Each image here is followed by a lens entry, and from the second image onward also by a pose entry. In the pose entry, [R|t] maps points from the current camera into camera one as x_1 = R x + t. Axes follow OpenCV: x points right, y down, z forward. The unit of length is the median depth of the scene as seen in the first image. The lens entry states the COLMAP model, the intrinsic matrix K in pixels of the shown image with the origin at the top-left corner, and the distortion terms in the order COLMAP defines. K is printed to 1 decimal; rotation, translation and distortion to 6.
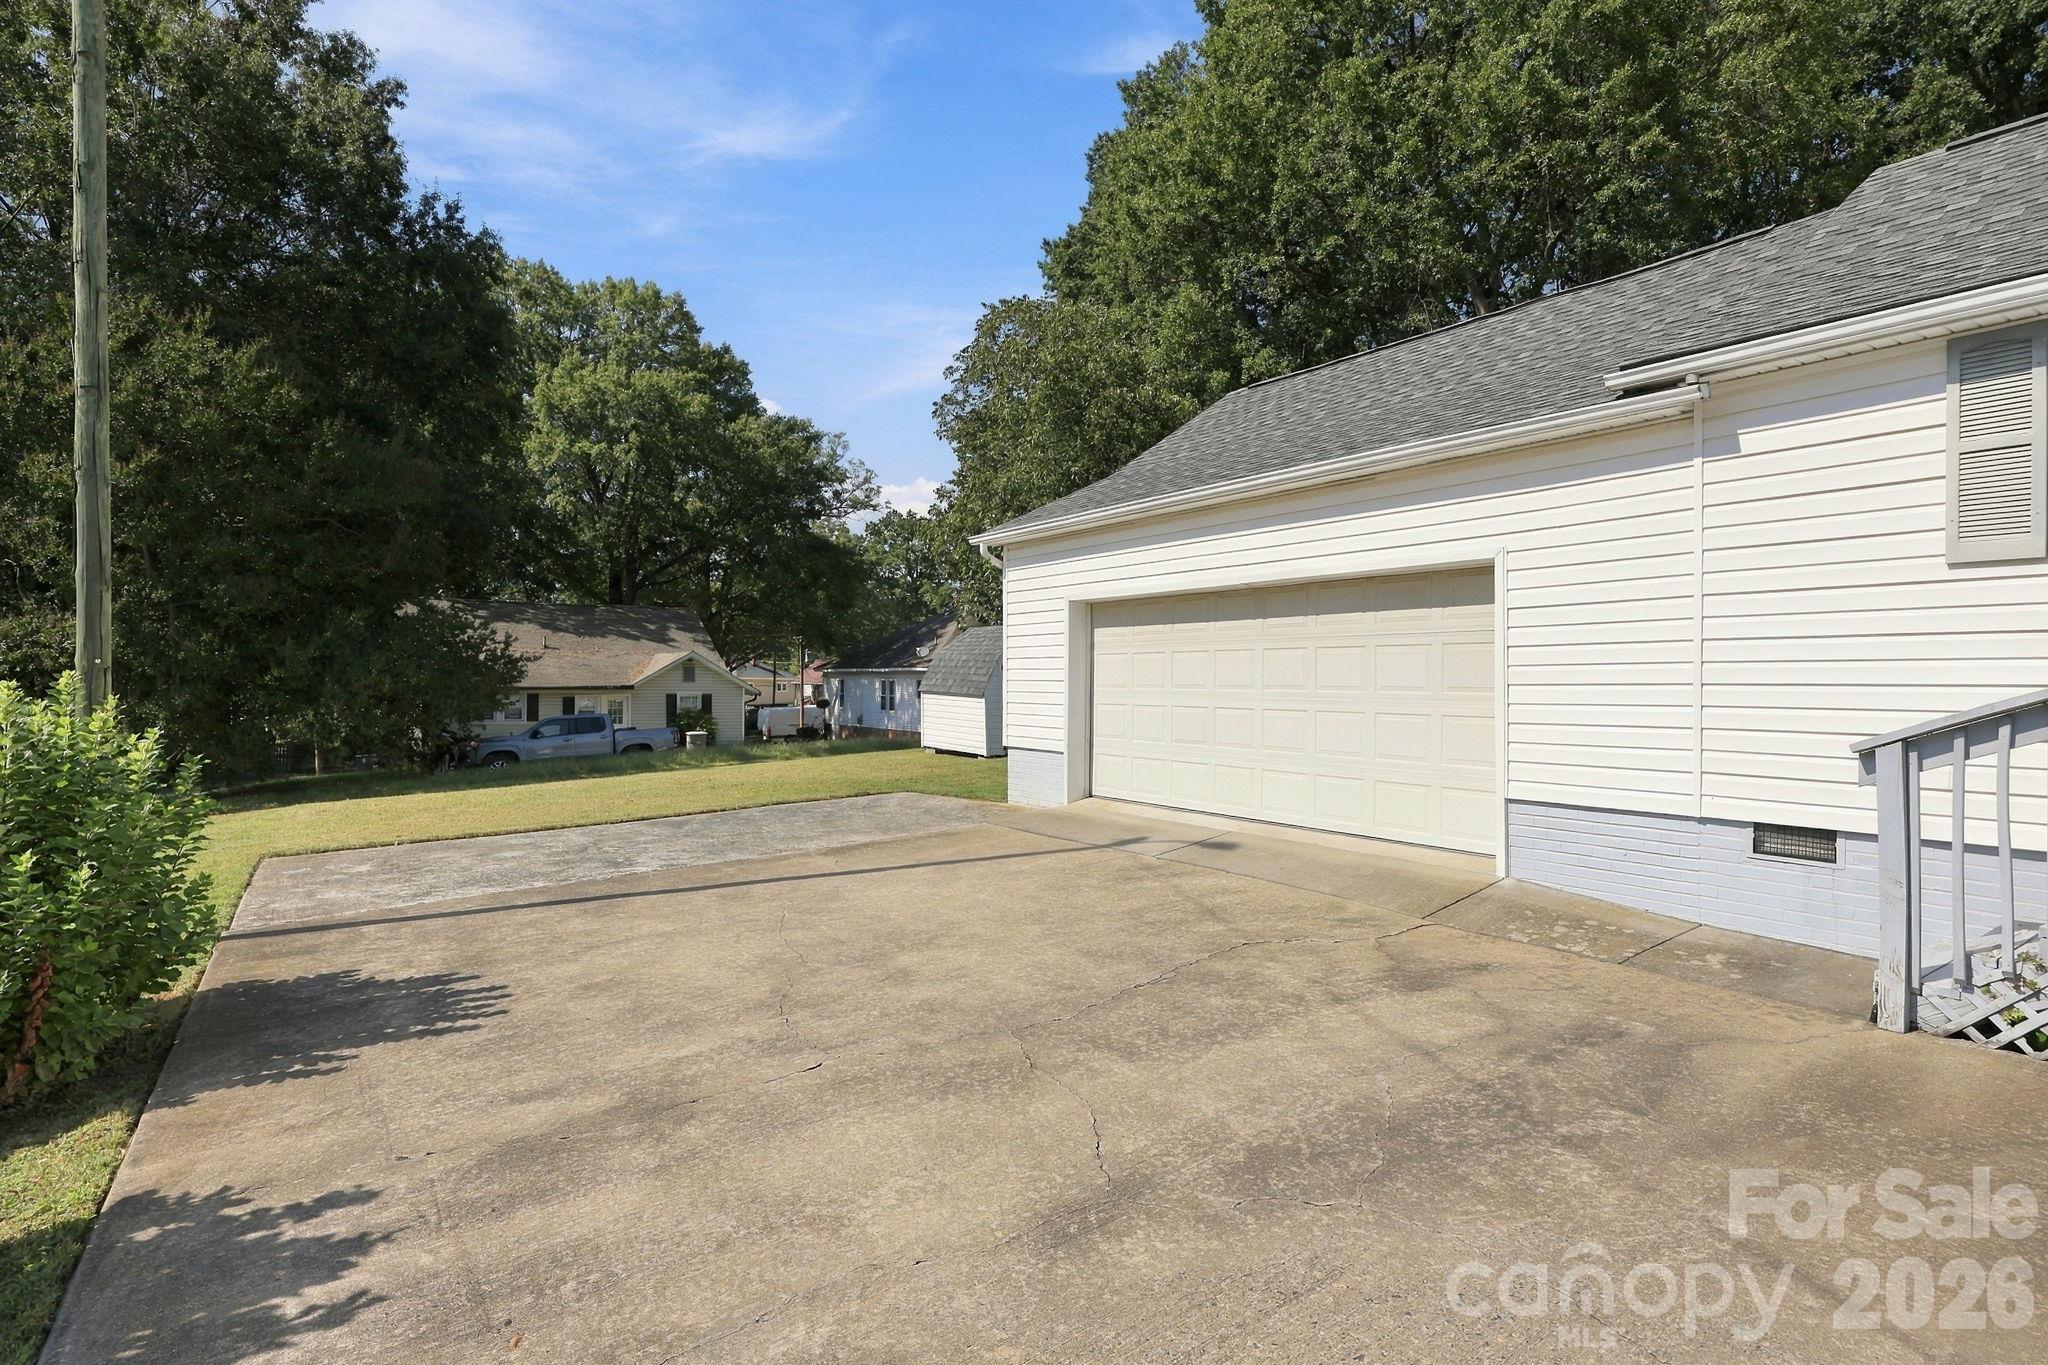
lens RADIAL K [[1024.0, 0, 1014.3], [0, 1024.0, 682.9], [0, 0, 1]] dist [0.001742, -0.001093]
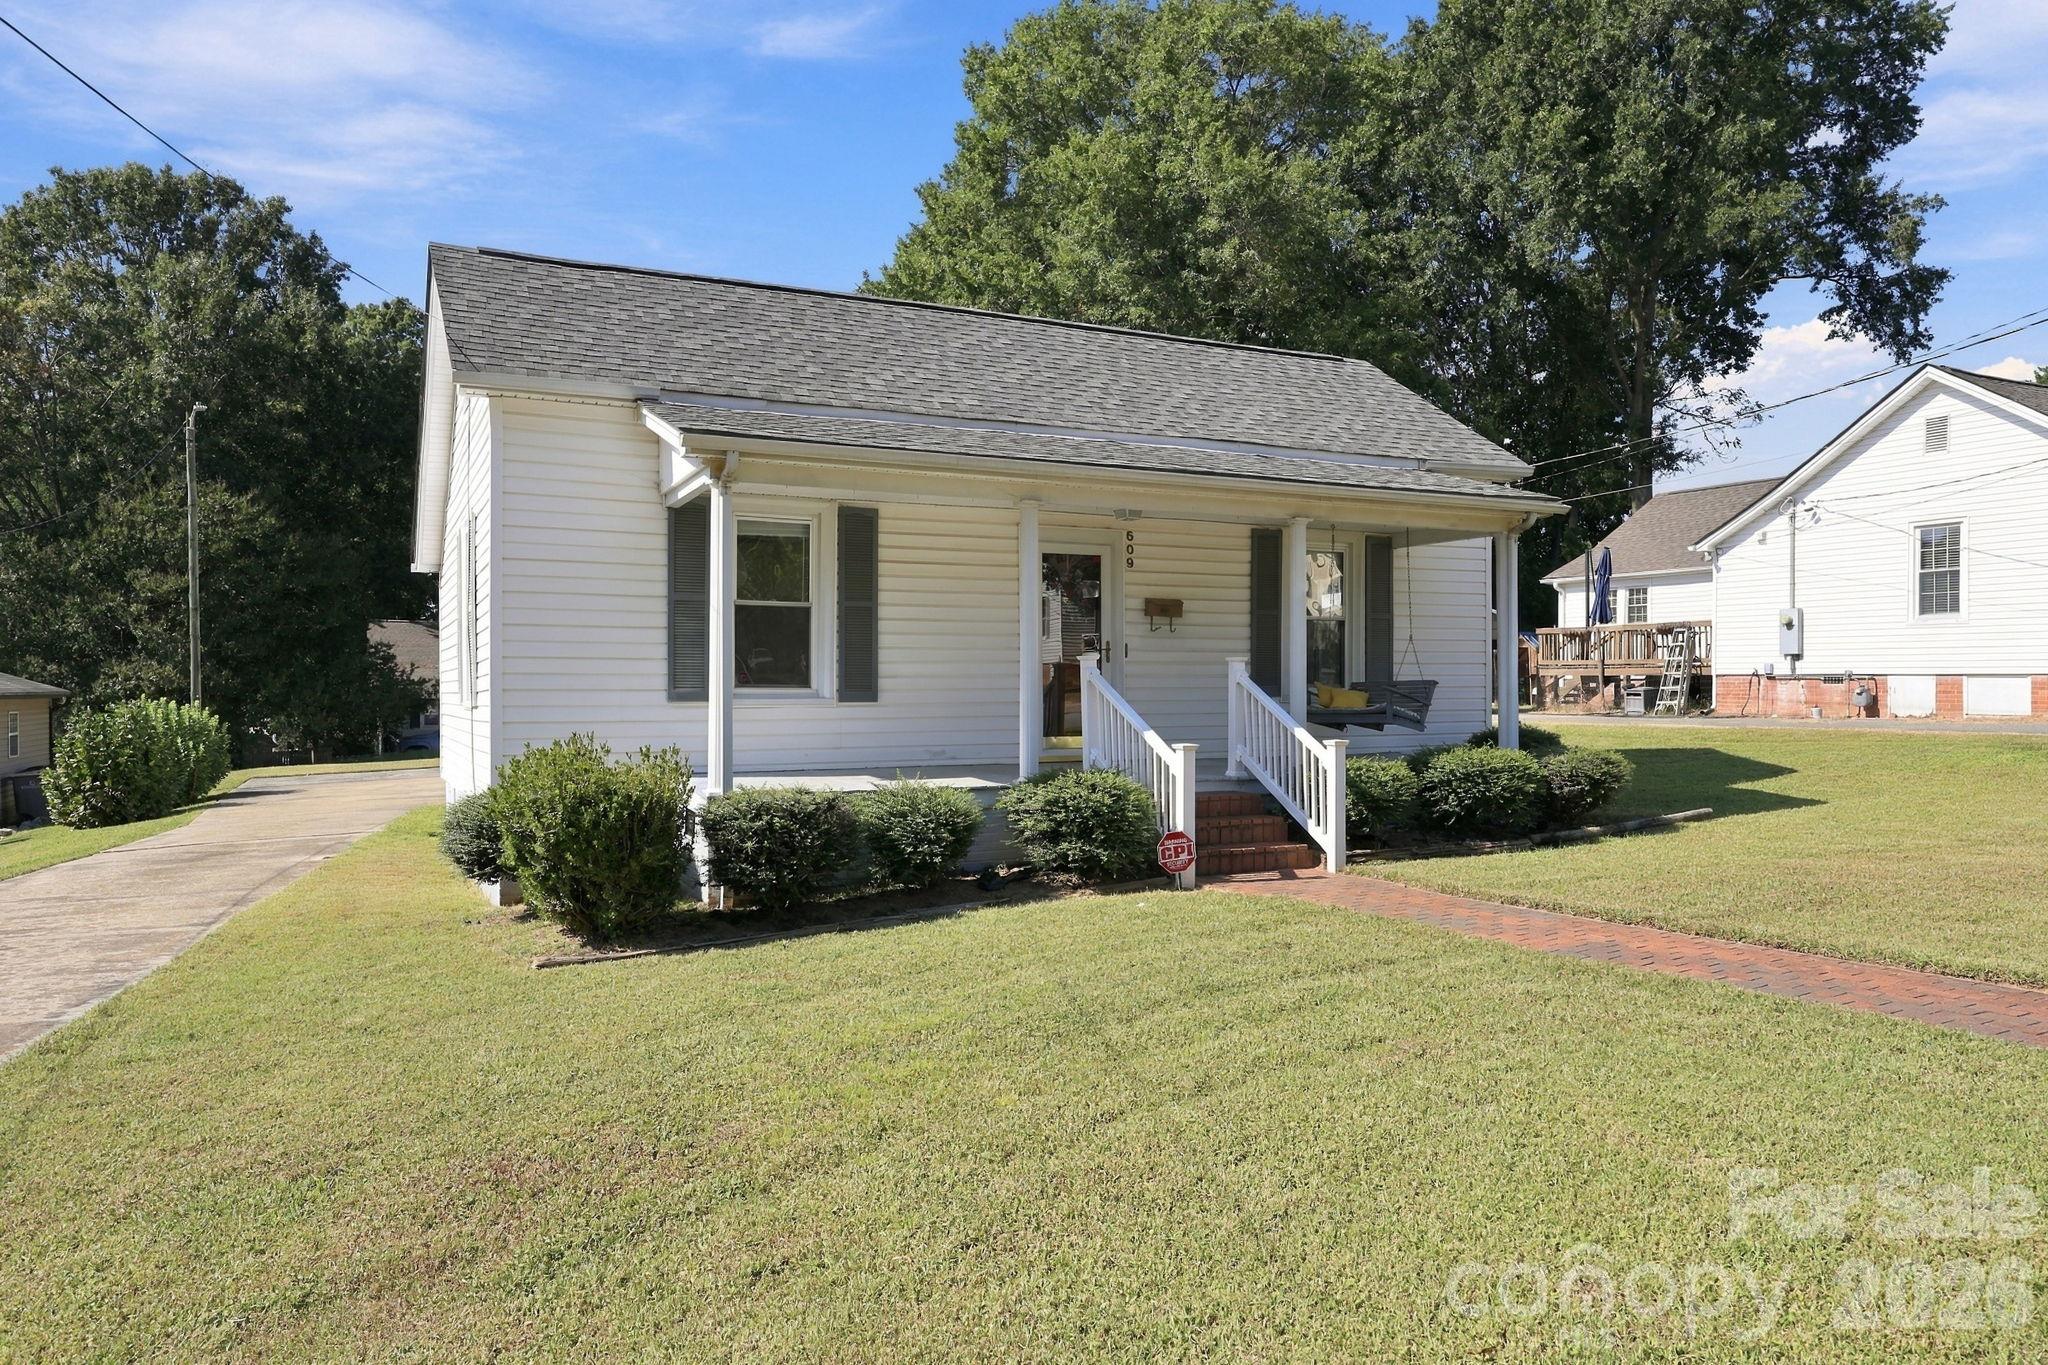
lens RADIAL K [[1379.8, 0, 1025.0], [0, 1379.8, 699.8], [0, 0, 1]] dist [-0.004373, 0.000038]
pose [[0.990332, -0.004768, -0.138633, 0.570618], [0.006382, 0.999917, 0.011201, -0.010958], [0.138568, -0.011978, 0.990281, -0.731938]]
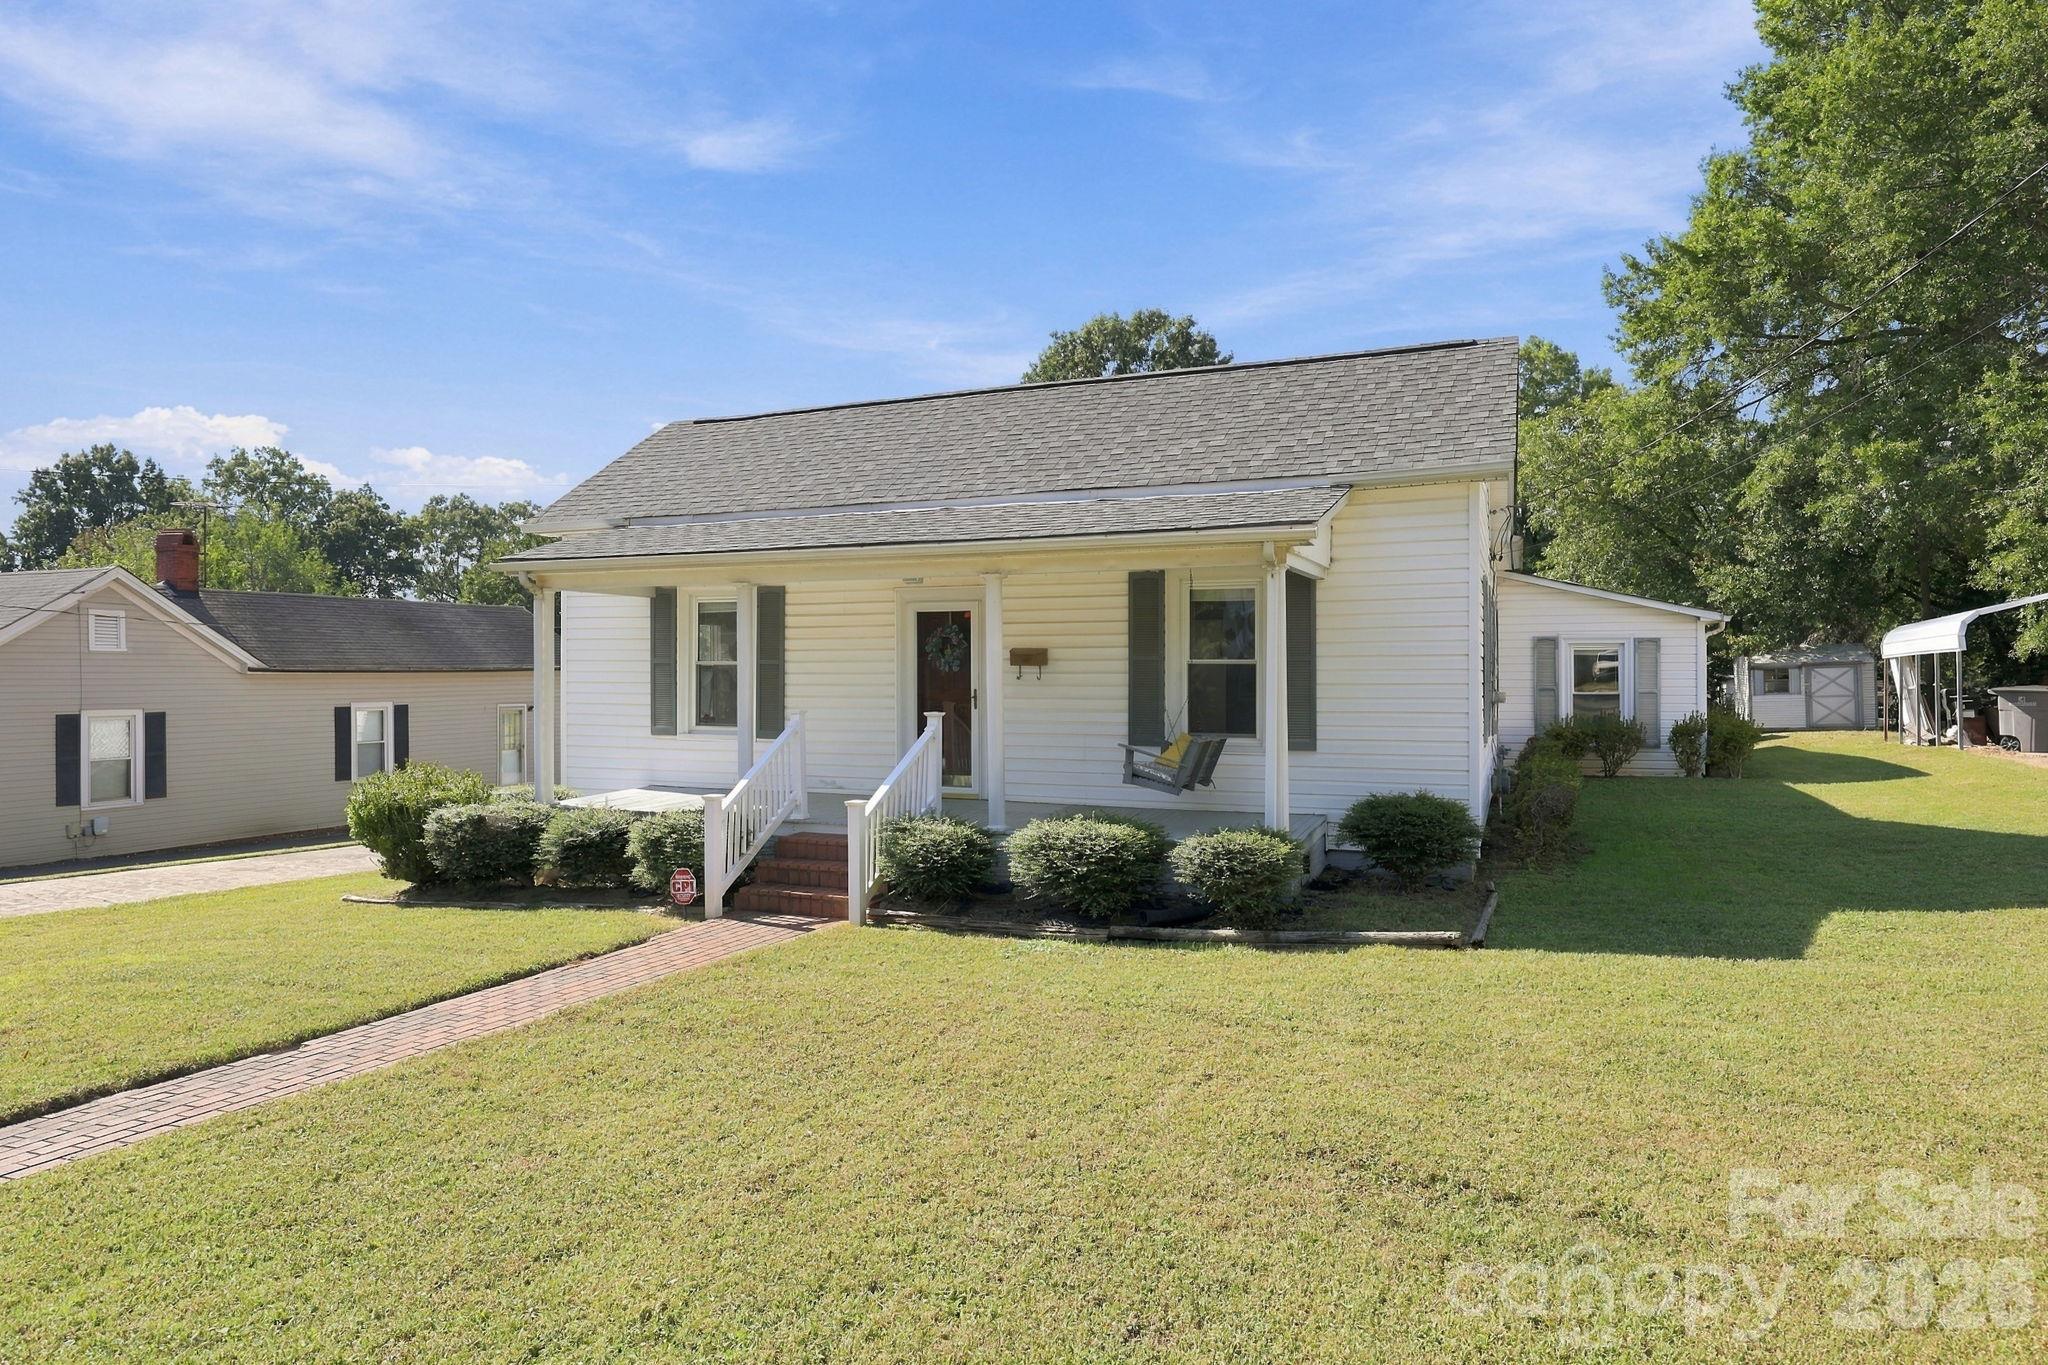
lens RADIAL K [[1202.6, 0, 1014.3], [0, 1202.6, 678.4], [0, 0, 1]] dist [0.000699, -0.000900]
pose [[0.549646, -0.000353, -0.835397, 0.963610], [0.004592, 0.999986, 0.002599, -0.033370], [0.835385, -0.005264, 0.549640, -0.461092]]
